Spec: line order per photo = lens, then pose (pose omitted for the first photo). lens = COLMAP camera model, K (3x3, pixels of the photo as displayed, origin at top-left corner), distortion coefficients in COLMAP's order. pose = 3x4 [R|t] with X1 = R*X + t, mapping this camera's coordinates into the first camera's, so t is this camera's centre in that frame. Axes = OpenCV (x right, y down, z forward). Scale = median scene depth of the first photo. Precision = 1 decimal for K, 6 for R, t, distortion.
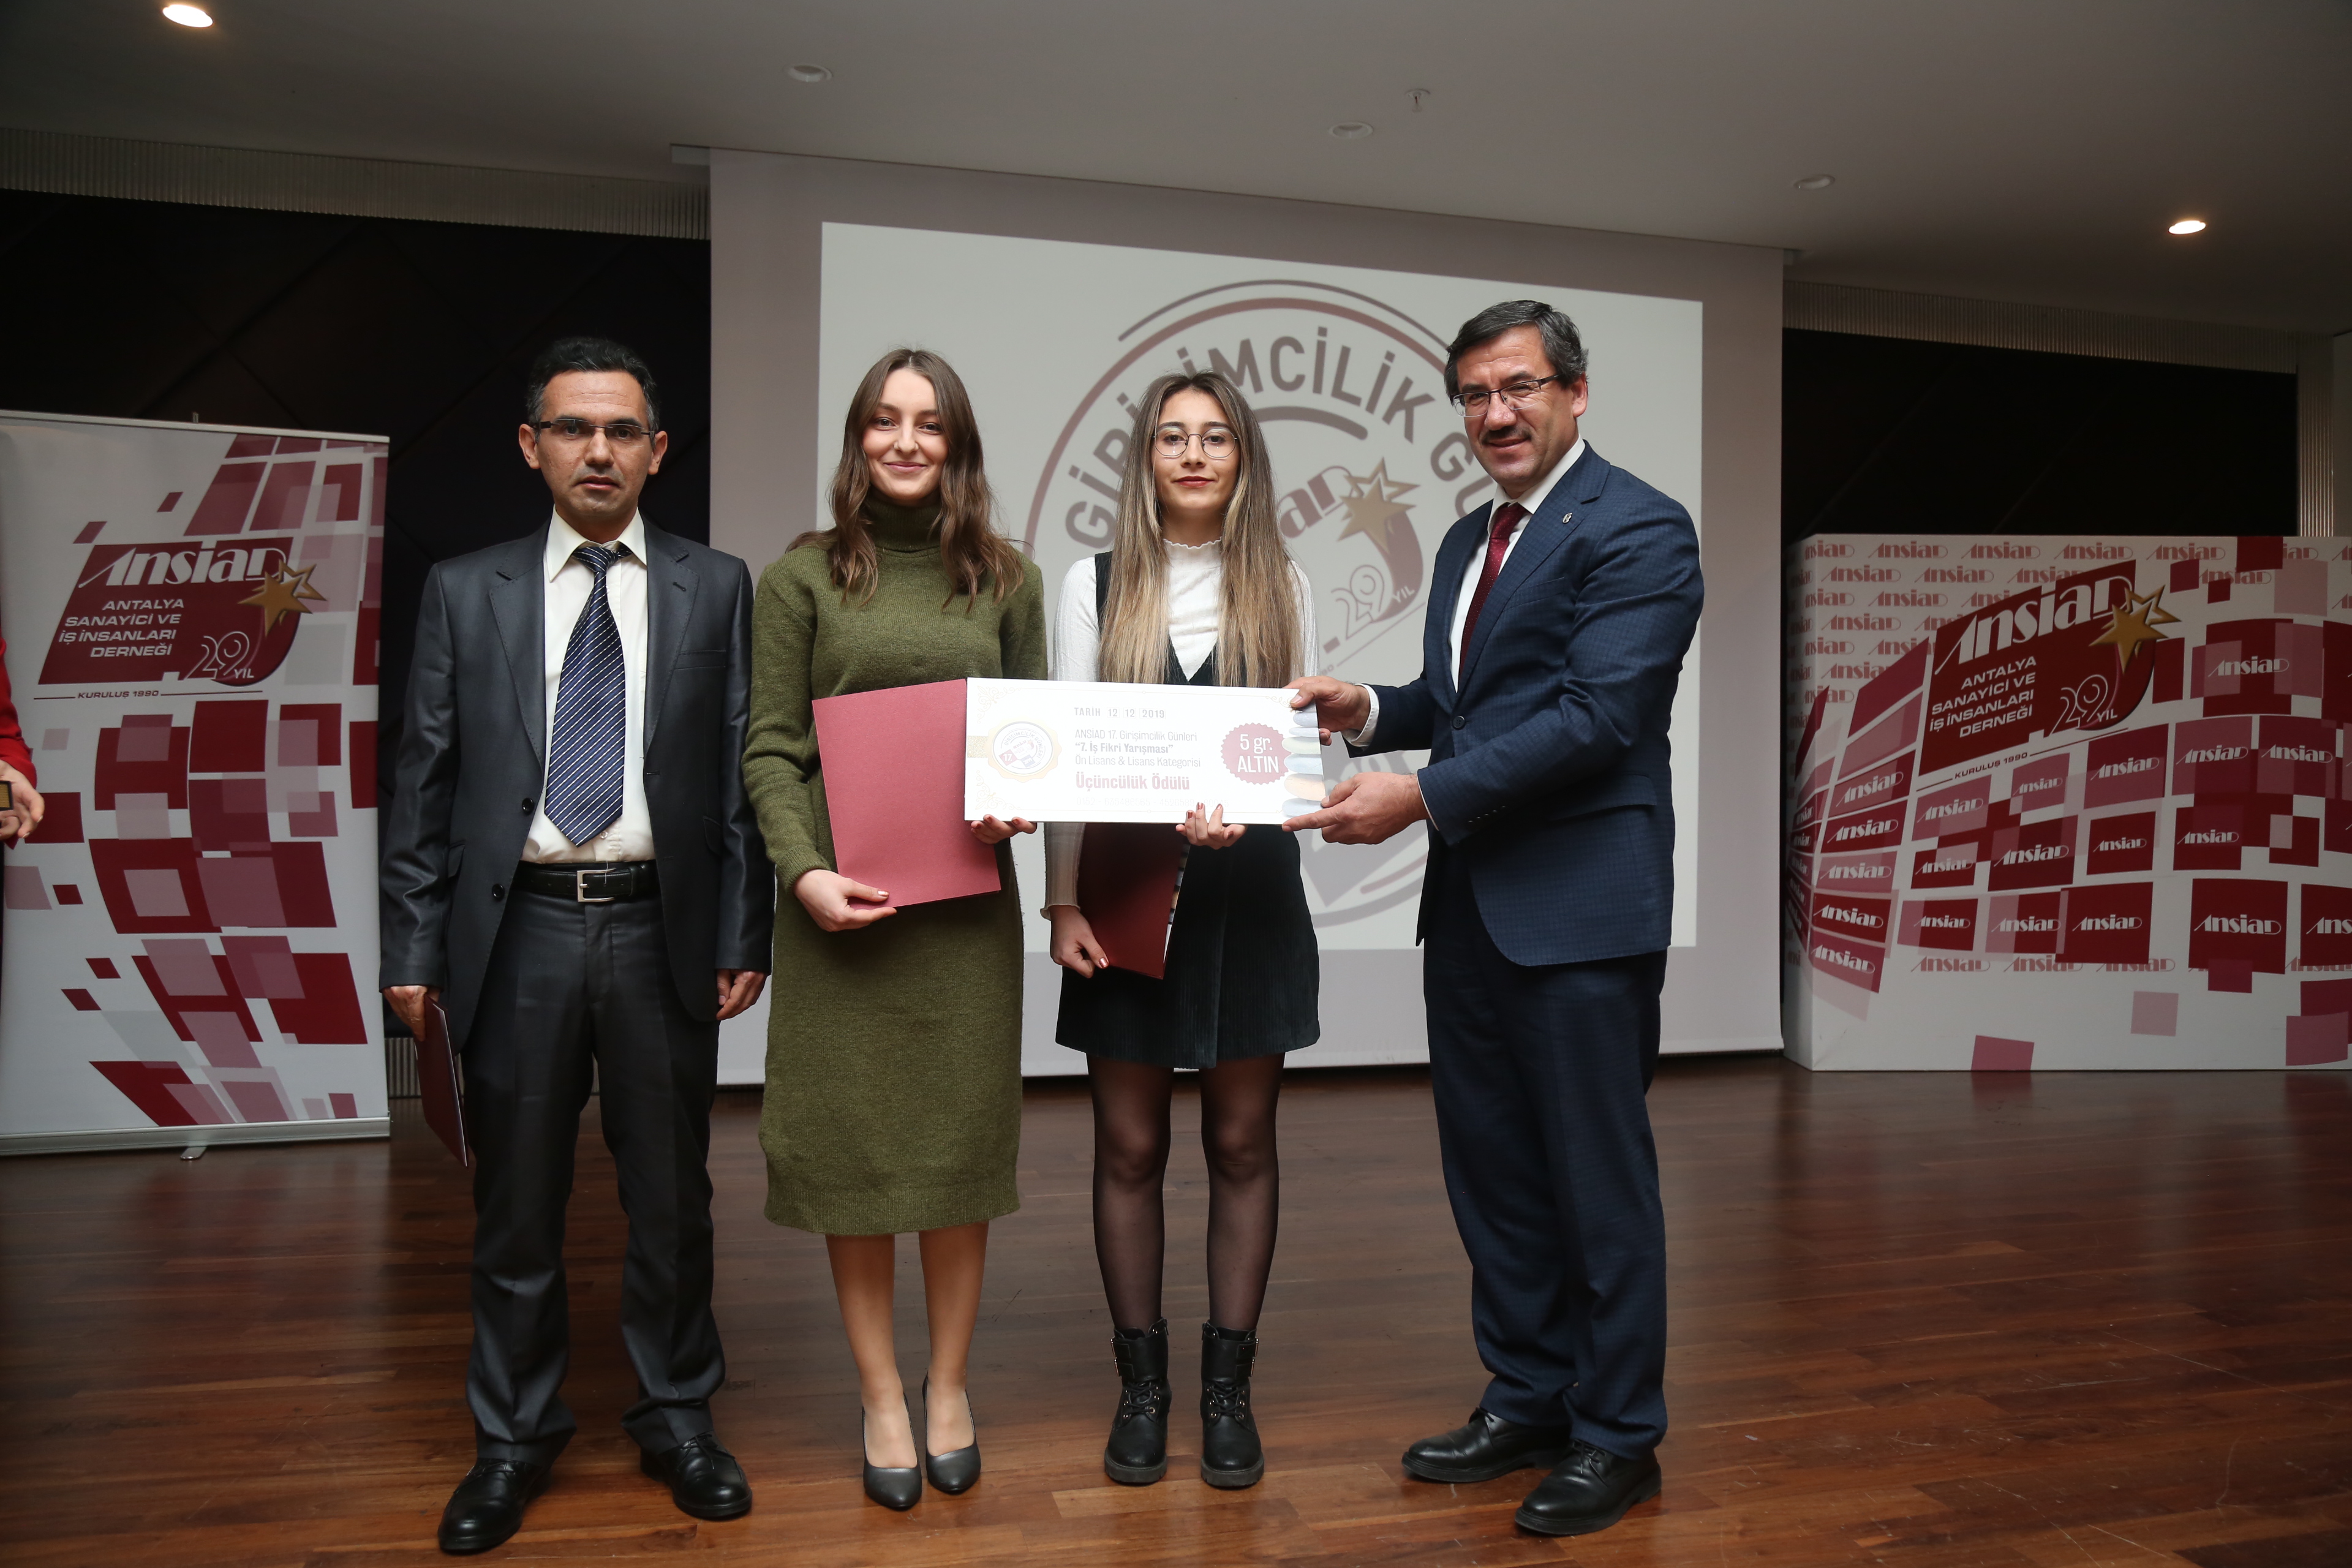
lens RADIAL K [[1728.8, 0, 1194.2], [0, 1728.8, 792.1], [0, 0, 1]] dist [-0.087915, 0.052130]
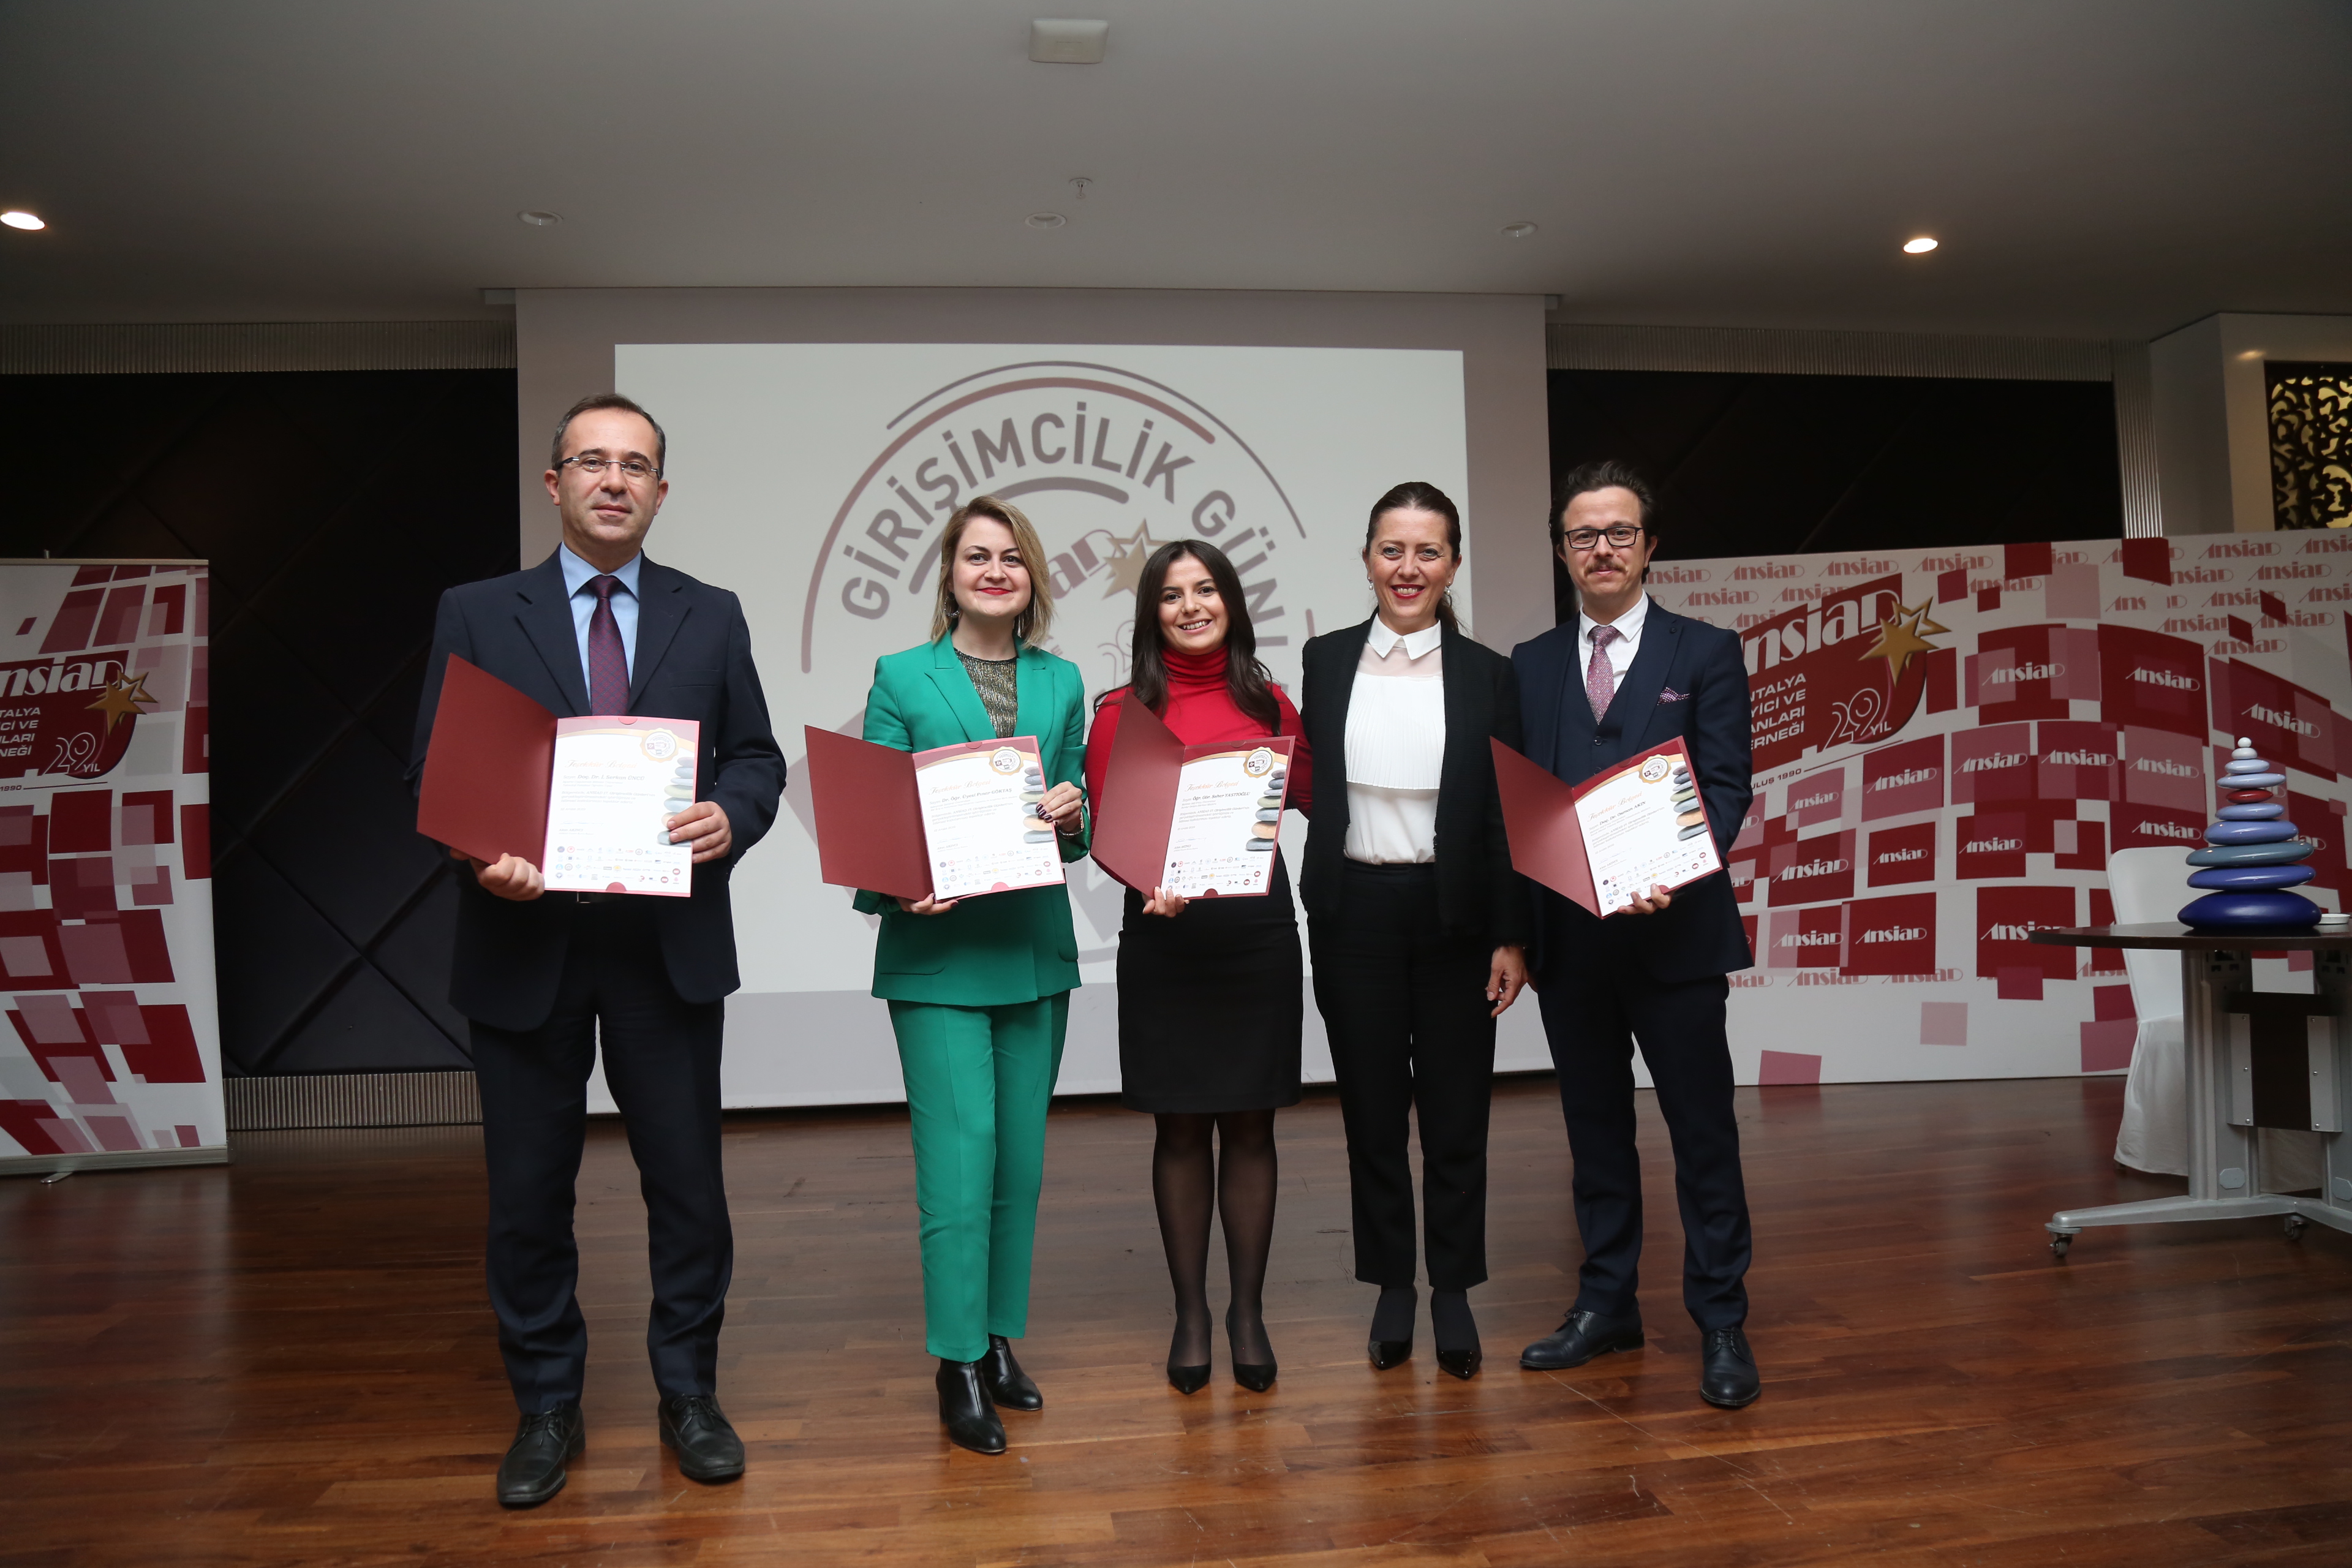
lens RADIAL K [[1592.9, 0, 1187.8], [0, 1592.9, 795.3], [0, 0, 1]] dist [-0.116014, 0.055189]
pose [[0.991973, -0.040564, -0.119770, 0.248107], [0.037335, 0.998880, -0.029083, 0.006340], [0.120816, 0.024377, 0.992376, 0.032081]]
